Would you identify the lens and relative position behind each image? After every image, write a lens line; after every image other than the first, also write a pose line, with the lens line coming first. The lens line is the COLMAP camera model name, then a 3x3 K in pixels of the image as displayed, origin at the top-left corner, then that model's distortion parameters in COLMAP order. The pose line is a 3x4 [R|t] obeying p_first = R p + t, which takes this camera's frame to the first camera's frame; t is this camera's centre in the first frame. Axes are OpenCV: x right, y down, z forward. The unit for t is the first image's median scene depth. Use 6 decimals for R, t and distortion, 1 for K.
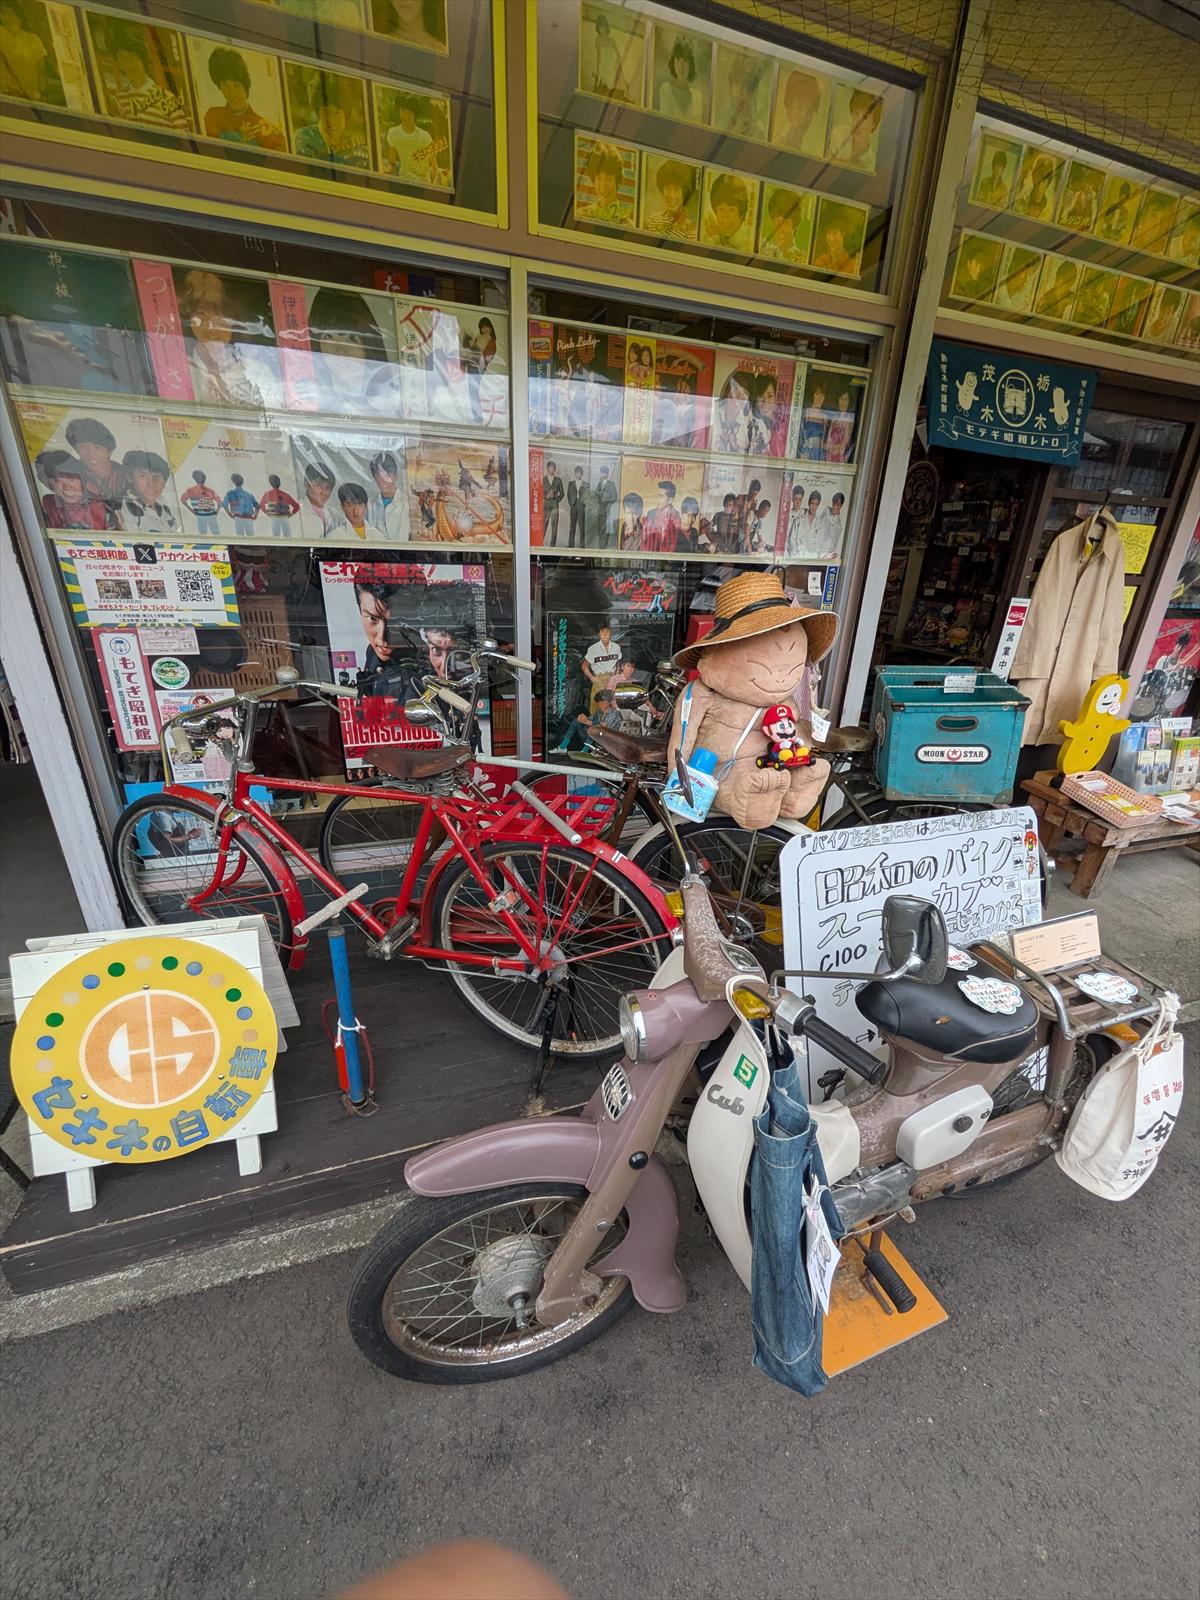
lens RADIAL K [[638.3, 0, 601.8], [0, 638.3, 797.9], [0, 0, 1]] dist [-0.002587, -0.000130]
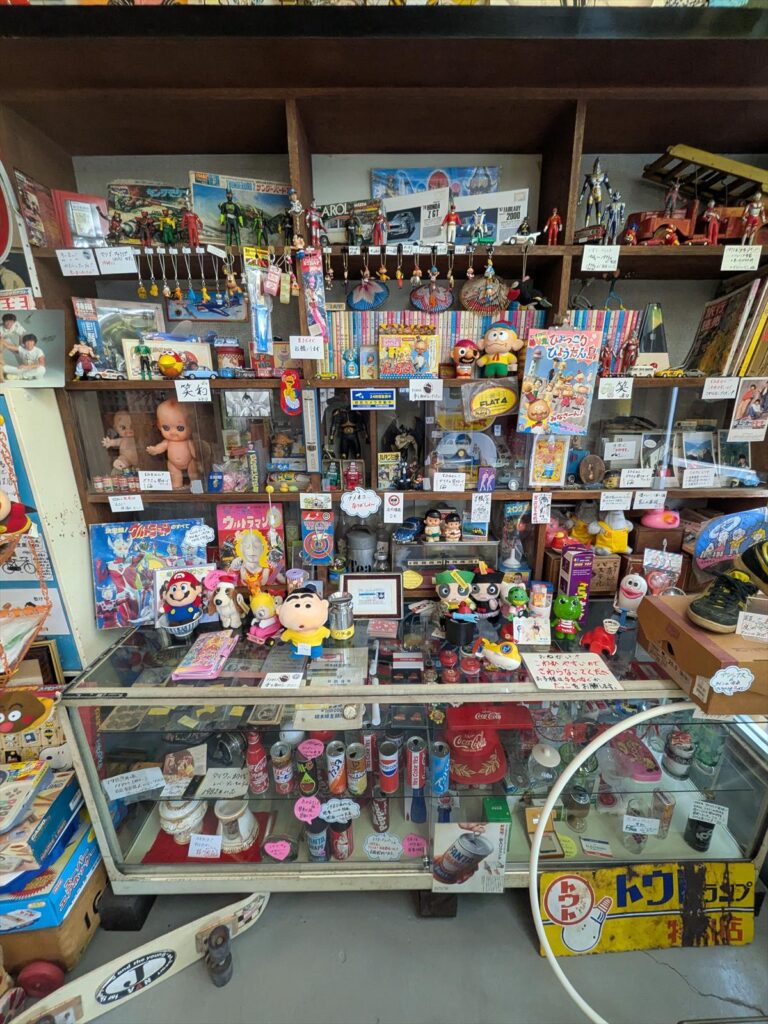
lens RADIAL K [[408.5, 0, 386.2], [0, 408.5, 511.7], [0, 0, 1]] dist [-0.002587, -0.000130]
pose [[0.330312, -0.297429, 0.895785, 0.360478], [0.371228, 0.913505, 0.166426, -0.309313], [-0.867804, 0.277568, 0.412156, 0.795236]]
